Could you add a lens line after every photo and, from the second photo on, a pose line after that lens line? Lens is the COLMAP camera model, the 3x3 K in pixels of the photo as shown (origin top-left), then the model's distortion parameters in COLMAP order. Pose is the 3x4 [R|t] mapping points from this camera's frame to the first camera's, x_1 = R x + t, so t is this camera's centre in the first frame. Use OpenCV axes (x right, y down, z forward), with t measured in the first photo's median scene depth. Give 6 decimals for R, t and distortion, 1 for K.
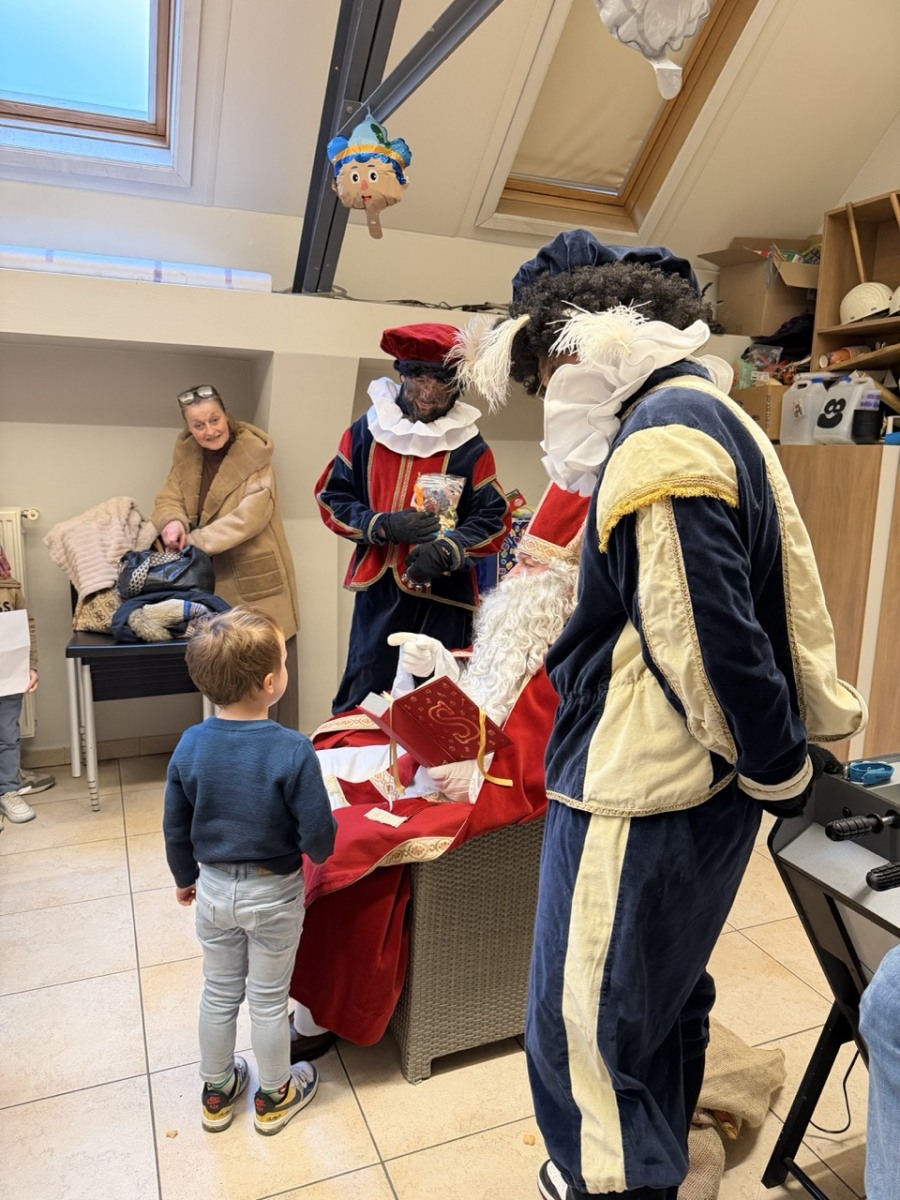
lens RADIAL K [[852.4, 0, 451.6], [0, 852.4, 600.5], [0, 0, 1]] dist [0.008652, -0.013594]
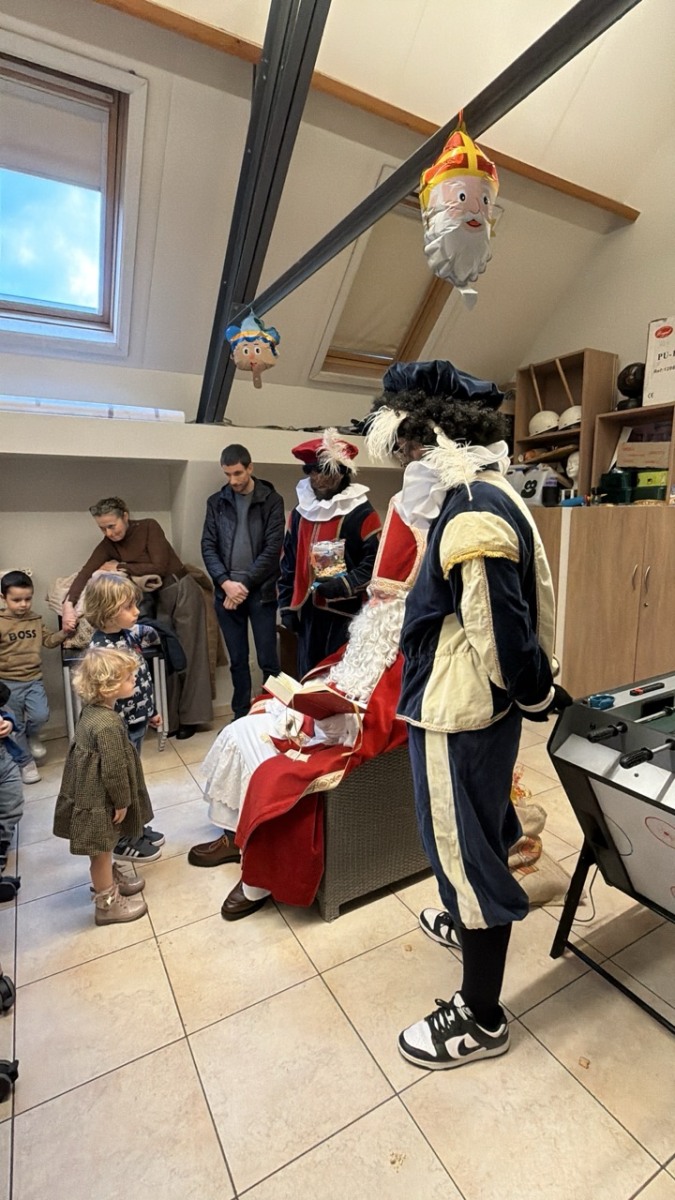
lens RADIAL K [[547.0, 0, 338.1], [0, 547.0, 597.8], [0, 0, 1]] dist [-0.000674, 0.000267]
pose [[0.991913, -0.053293, 0.115186, -0.069791], [0.056313, 0.998145, -0.023121, -0.004284], [-0.113741, 0.029421, 0.993075, -0.013333]]
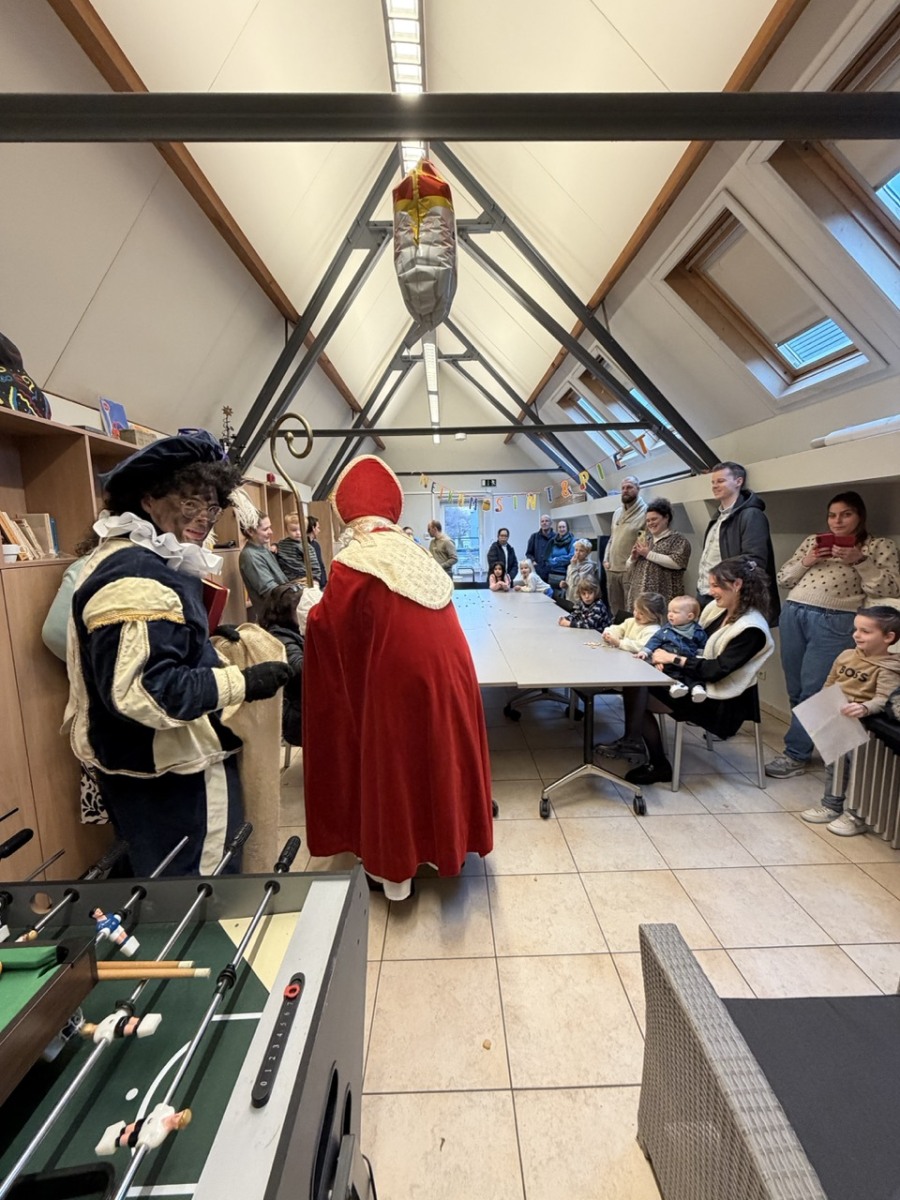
lens RADIAL K [[475.8, 0, 449.4], [0, 475.8, 593.5], [0, 0, 1]] dist [-0.001386, 0.000309]
pose [[-0.378374, 0.097749, -0.920477, 0.445873], [-0.151384, 0.974486, 0.165712, -0.134244], [0.913190, 0.202047, -0.353922, 0.608243]]
